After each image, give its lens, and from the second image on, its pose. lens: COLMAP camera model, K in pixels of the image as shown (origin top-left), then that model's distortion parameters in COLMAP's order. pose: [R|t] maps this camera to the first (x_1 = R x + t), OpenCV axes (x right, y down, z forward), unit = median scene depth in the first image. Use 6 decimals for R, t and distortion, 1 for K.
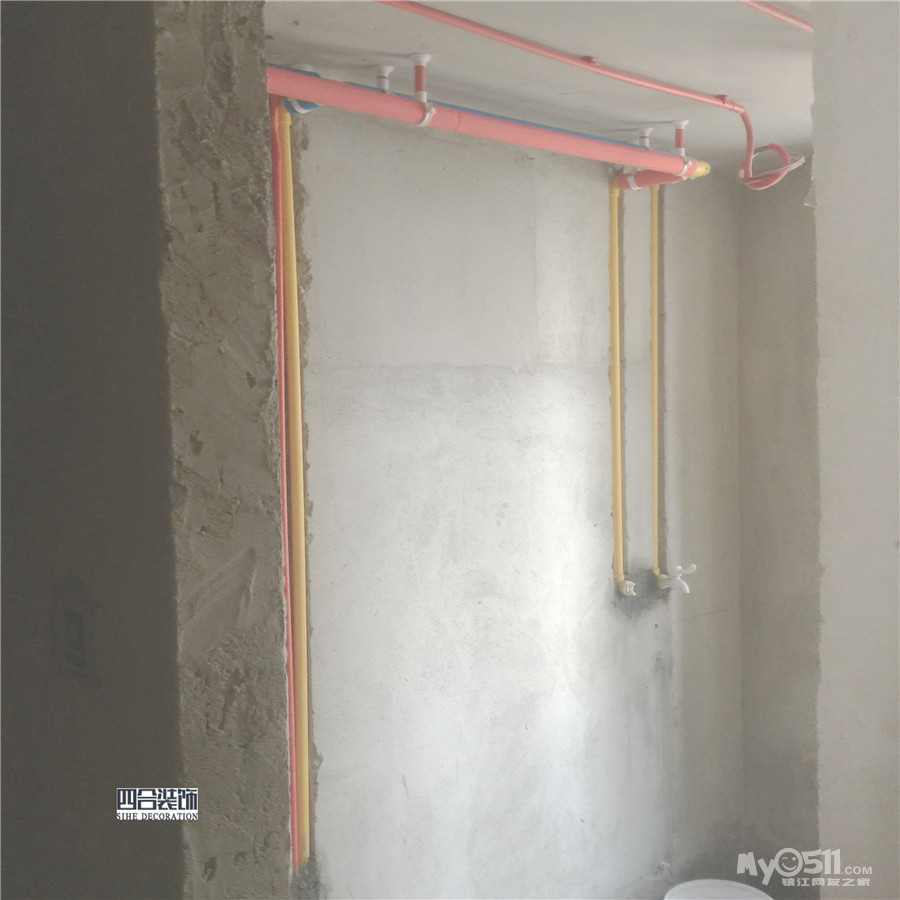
lens RADIAL K [[1027.4, 0, 446.1], [0, 1027.4, 437.6], [0, 0, 1]] dist [0.055839, 0.000000]
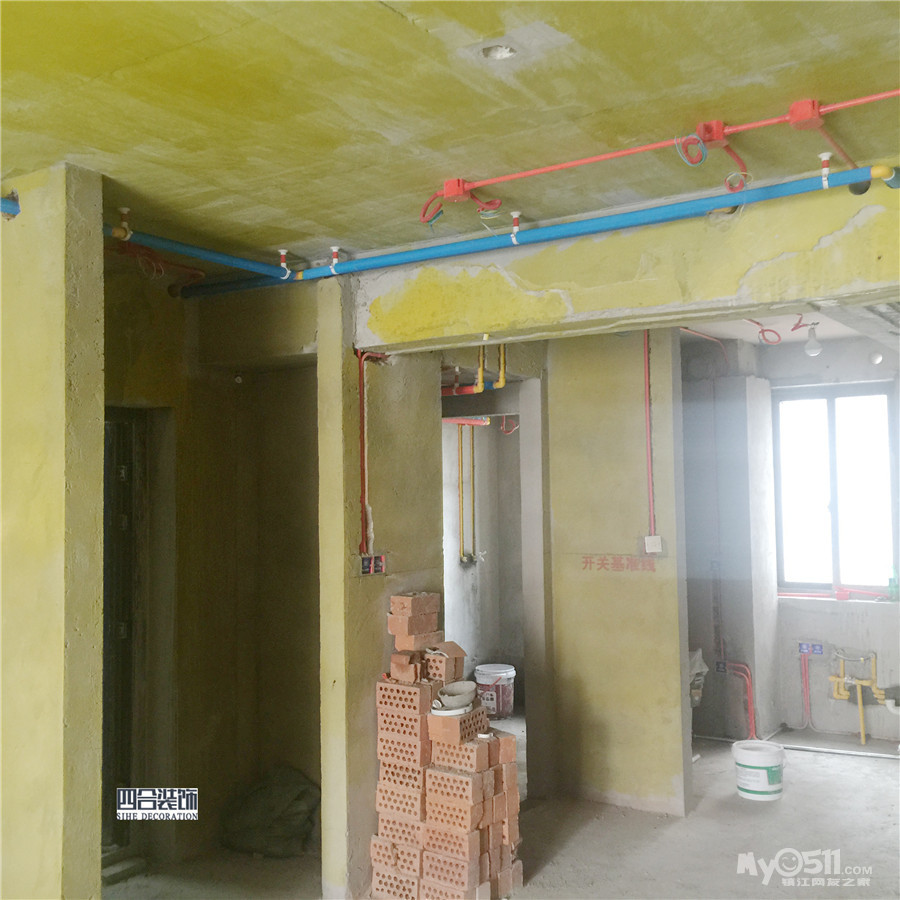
lens RADIAL K [[1027.4, 0, 448.0], [0, 1027.4, 441.5], [0, 0, 1]] dist [0.055839, 0.000000]
pose [[0.966003, 0.021750, 0.257616, -0.543229], [0.003382, 0.995306, -0.096715, 0.081026], [-0.258510, 0.094299, 0.961395, -1.585374]]
